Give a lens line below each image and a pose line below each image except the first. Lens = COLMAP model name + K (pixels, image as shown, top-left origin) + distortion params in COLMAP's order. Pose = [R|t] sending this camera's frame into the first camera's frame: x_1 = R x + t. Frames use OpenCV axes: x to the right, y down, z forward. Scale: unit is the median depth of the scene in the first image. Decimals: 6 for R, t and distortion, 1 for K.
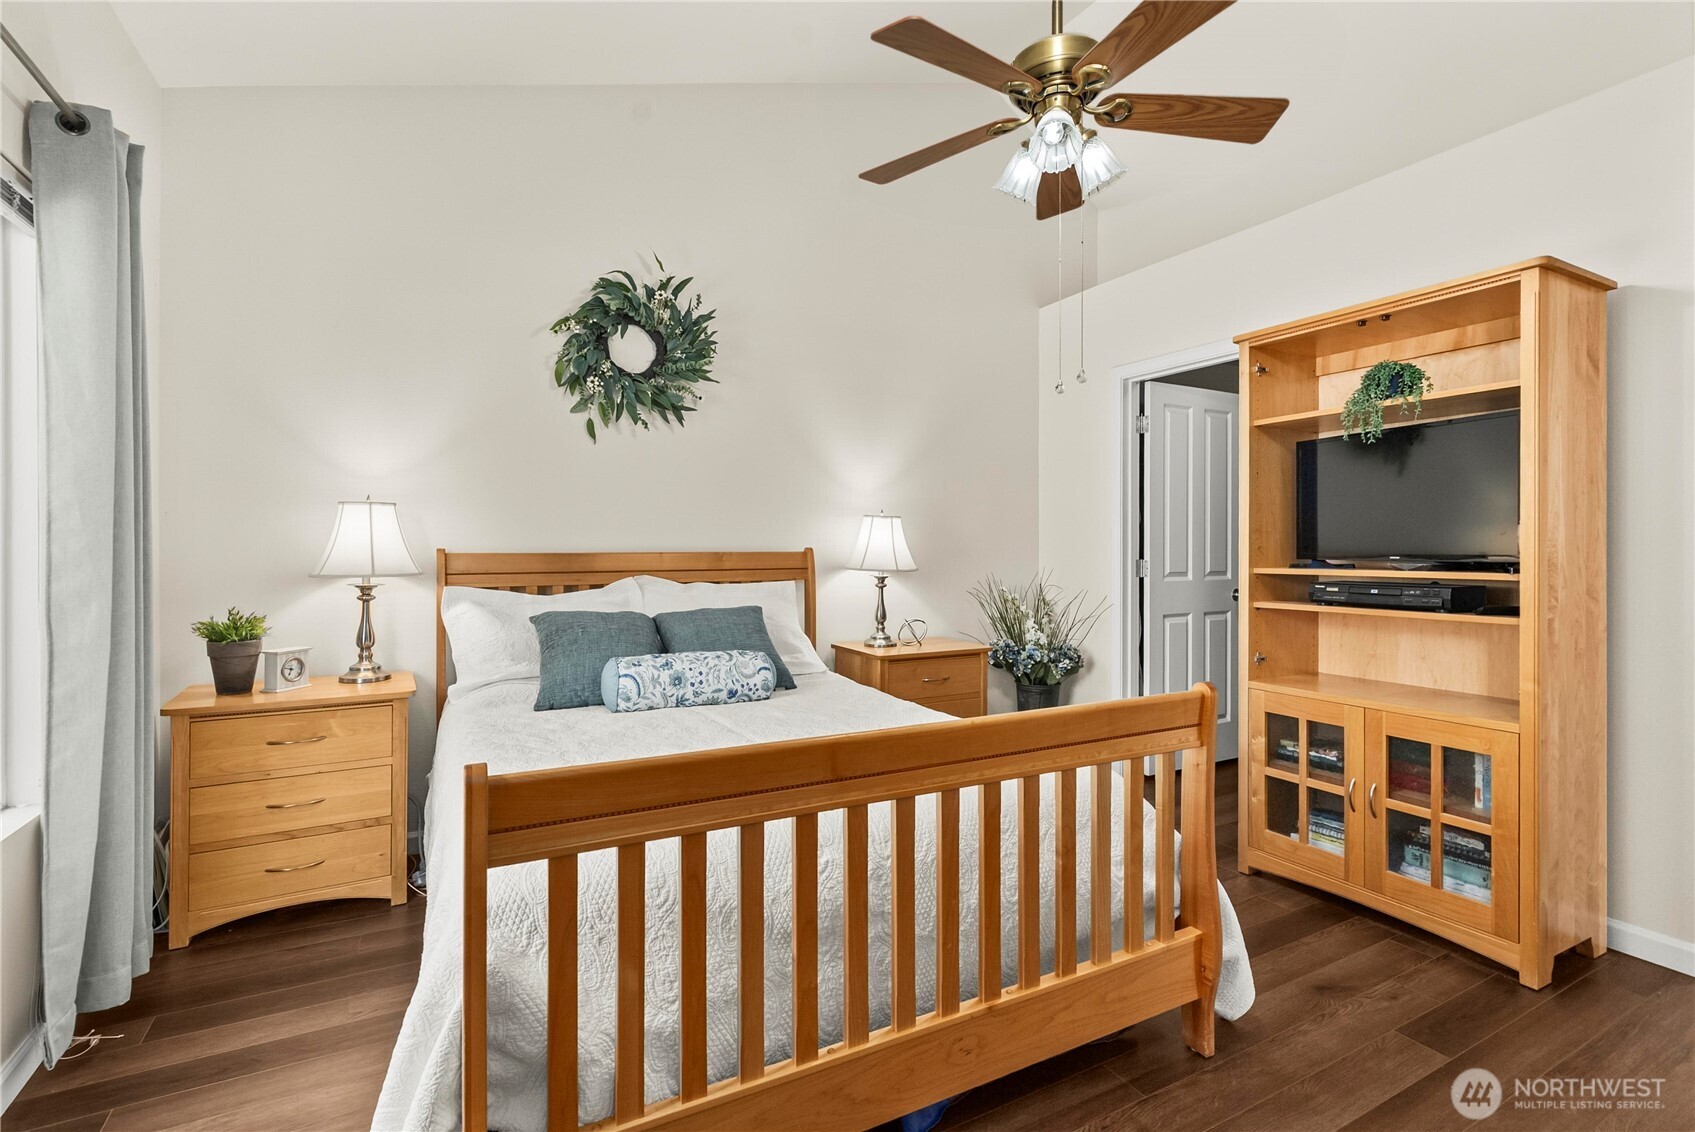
lens RADIAL K [[793.2, 0, 839.6], [0, 793.2, 552.2], [0, 0, 1]] dist [-0.000013, -0.000148]
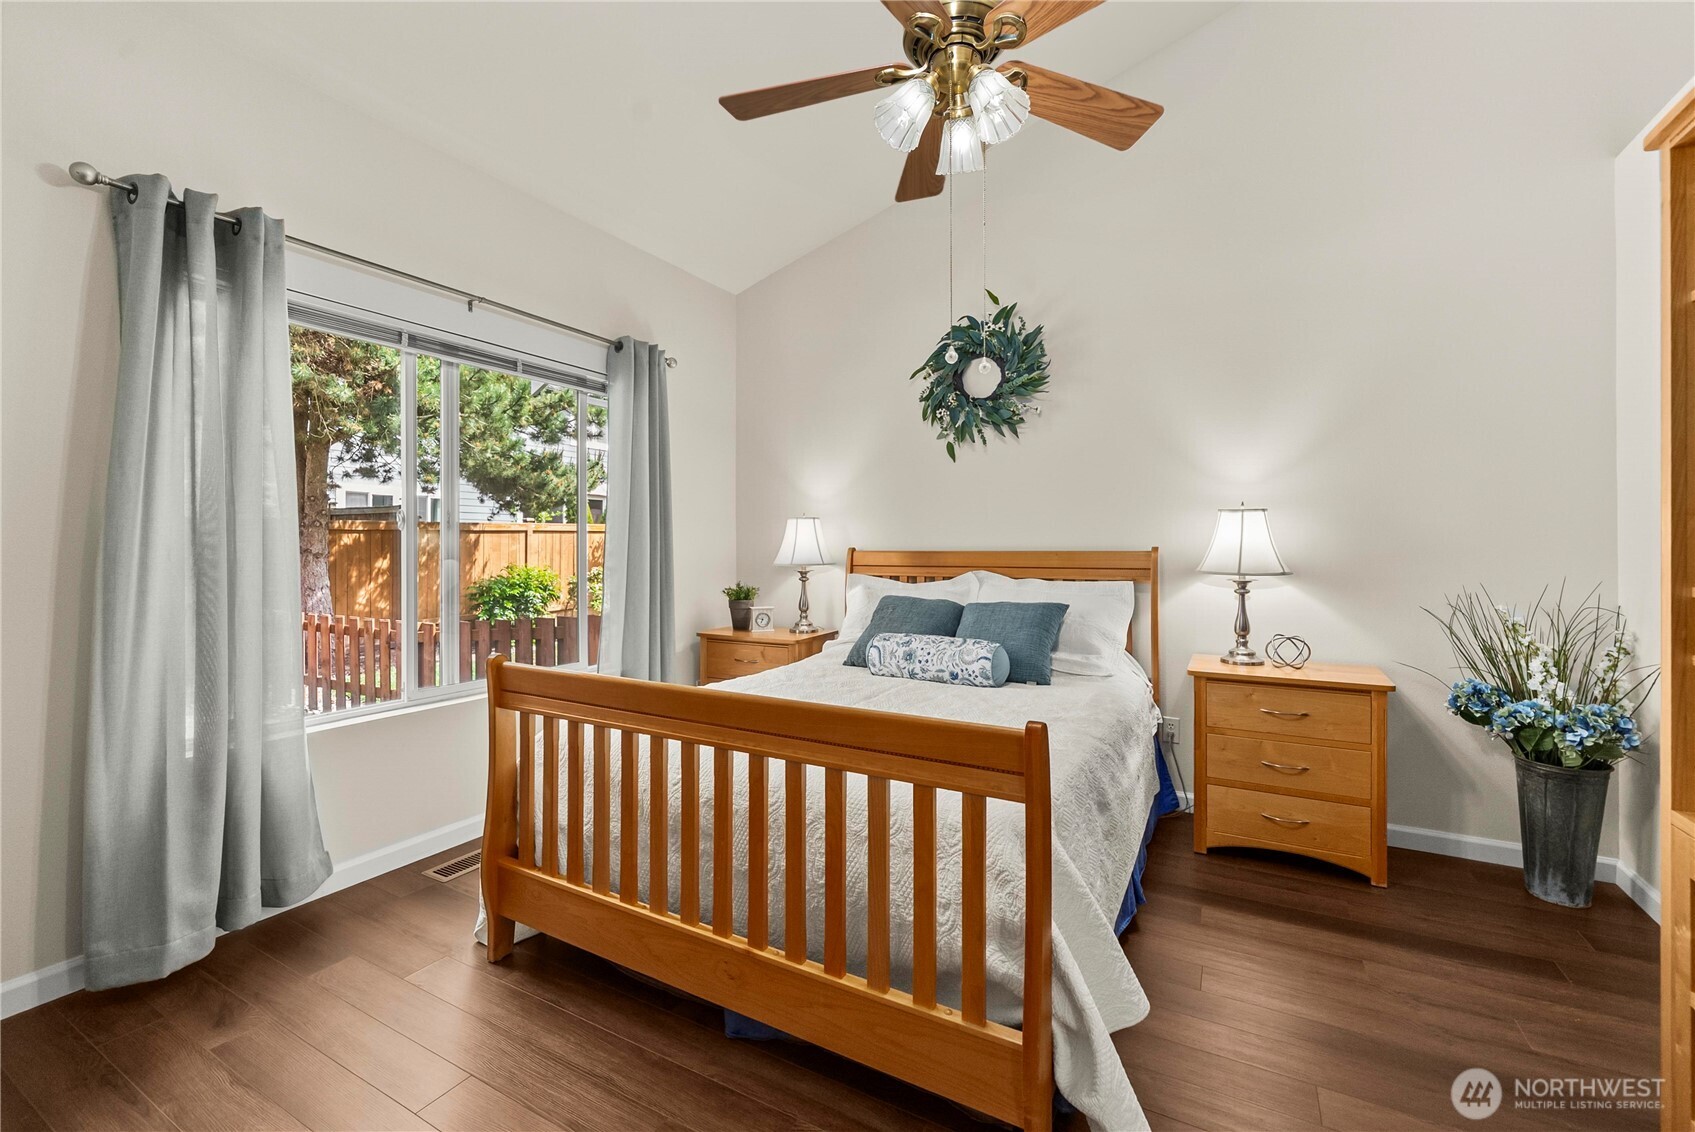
lens RADIAL K [[703.8, 0, 838.5], [0, 703.8, 557.9], [0, 0, 1]] dist [0.002165, 0.000178]
pose [[0.546928, 0.014082, -0.837061, 0.539249], [-0.006397, 0.999900, 0.012642, -0.001412], [0.837155, -0.001559, 0.546963, 0.273624]]
